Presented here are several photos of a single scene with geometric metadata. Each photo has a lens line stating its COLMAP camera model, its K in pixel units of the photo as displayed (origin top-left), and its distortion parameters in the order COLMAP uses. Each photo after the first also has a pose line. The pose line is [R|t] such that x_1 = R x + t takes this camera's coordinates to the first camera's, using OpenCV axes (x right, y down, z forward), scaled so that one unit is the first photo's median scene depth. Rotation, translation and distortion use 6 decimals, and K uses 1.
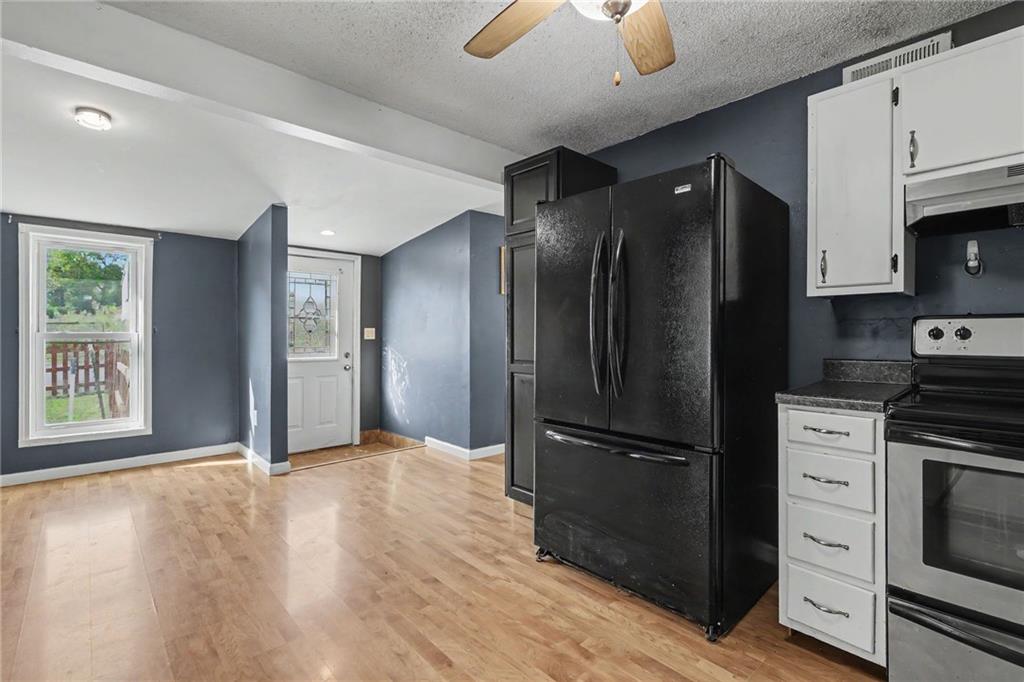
lens RADIAL K [[466.9, 0, 510.8], [0, 466.9, 334.7], [0, 0, 1]] dist [-0.003324, -0.000851]
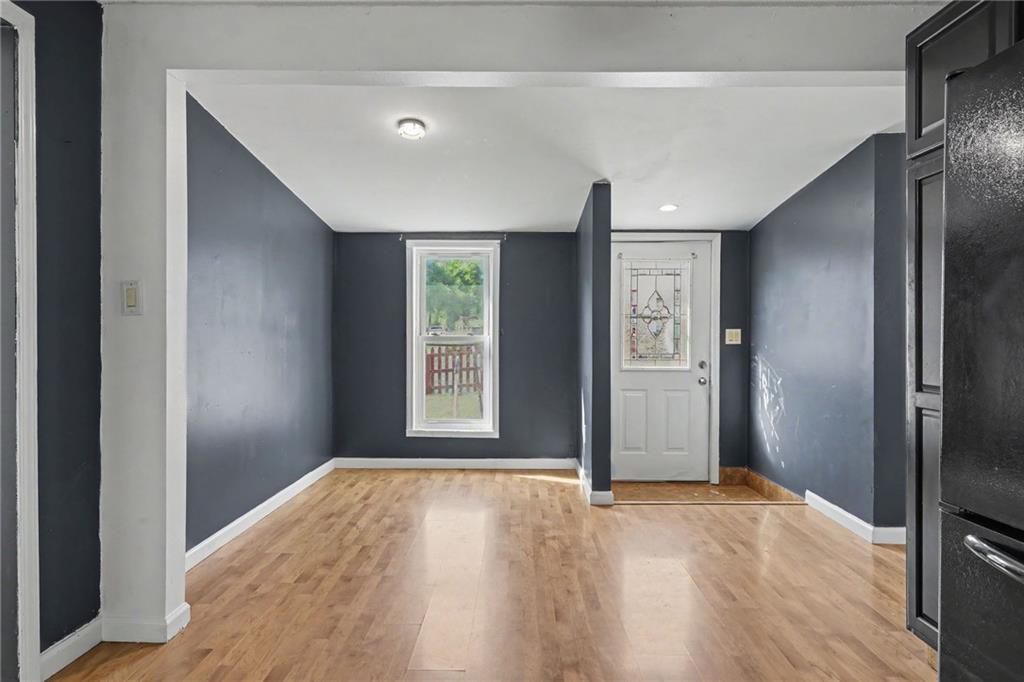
lens RADIAL K [[570.0, 0, 509.8], [0, 570.0, 338.6], [0, 0, 1]] dist [-0.004591, 0.001779]
pose [[0.729376, 0.002415, -0.684109, 0.084572], [-0.001729, 0.999997, 0.001687, -0.000391], [0.684111, -0.000048, 0.729378, 0.146538]]
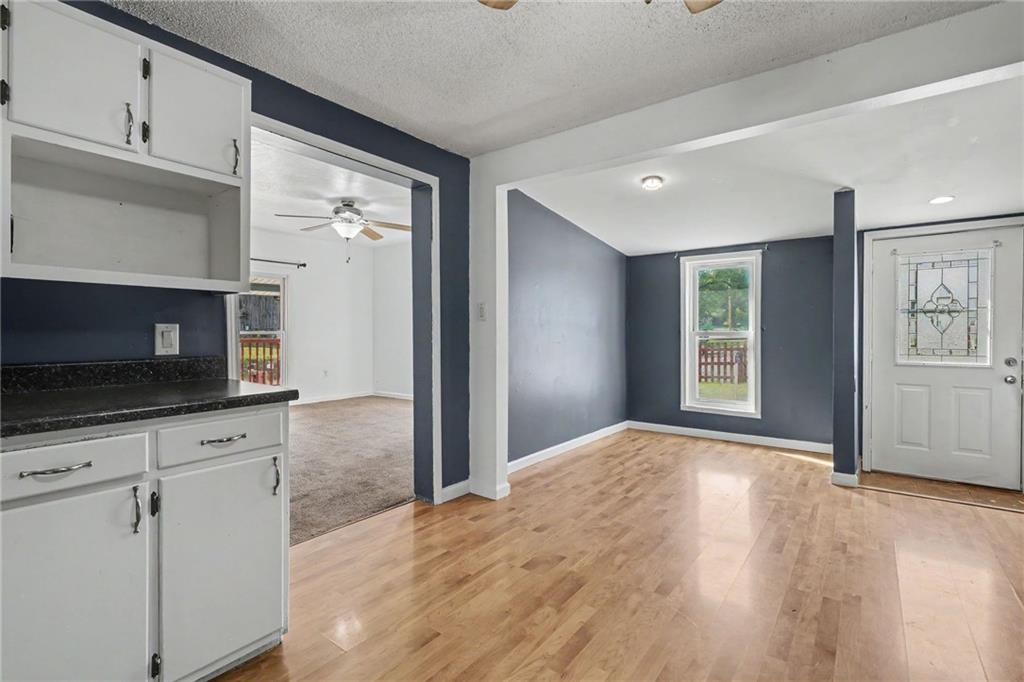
lens RADIAL K [[466.9, 0, 511.3], [0, 466.9, 335.7], [0, 0, 1]] dist [-0.003324, -0.000851]
pose [[0.176202, 0.004781, -0.984342, 0.292589], [0.000841, 0.999987, 0.005007, 0.000479], [0.984354, -0.001710, 0.176196, 0.205324]]
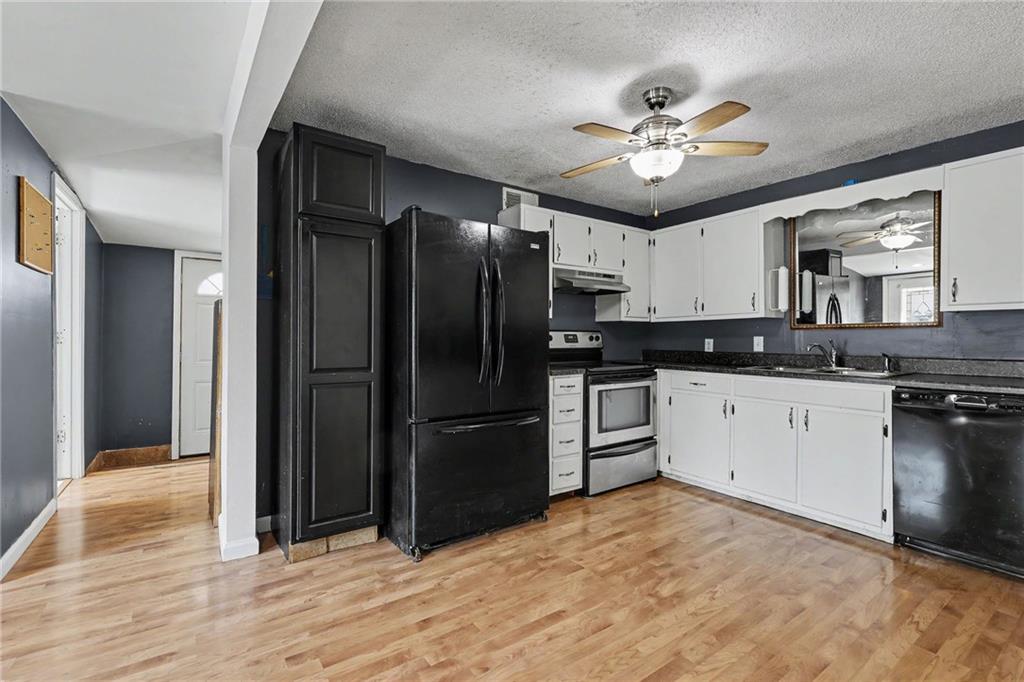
lens RADIAL K [[466.9, 0, 511.4], [0, 466.9, 339.9], [0, 0, 1]] dist [-0.003324, -0.000851]
pose [[0.121648, -0.004051, 0.992565, -0.592482], [-0.001878, 0.999989, 0.004311, -0.001020], [-0.992571, -0.002389, 0.121639, 0.434139]]
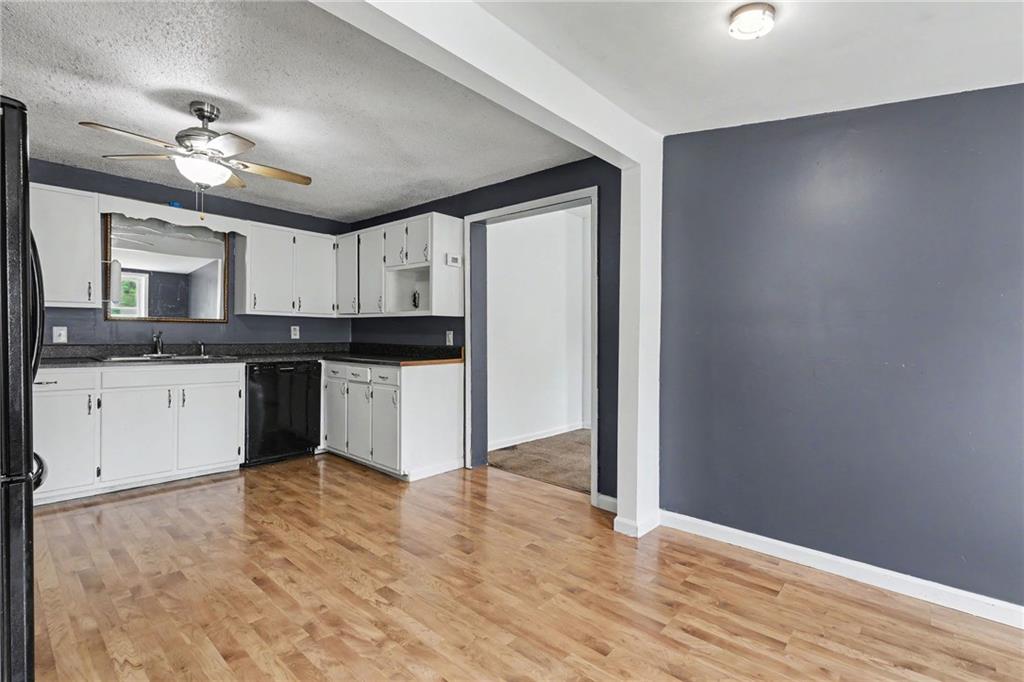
lens RADIAL K [[466.9, 0, 515.0], [0, 466.9, 342.0], [0, 0, 1]] dist [-0.003324, -0.000851]
pose [[-0.993563, -0.014750, -0.112314, -0.317236], [-0.016961, 0.999680, 0.018755, -0.007939], [0.112002, 0.020539, -0.993496, 1.063818]]
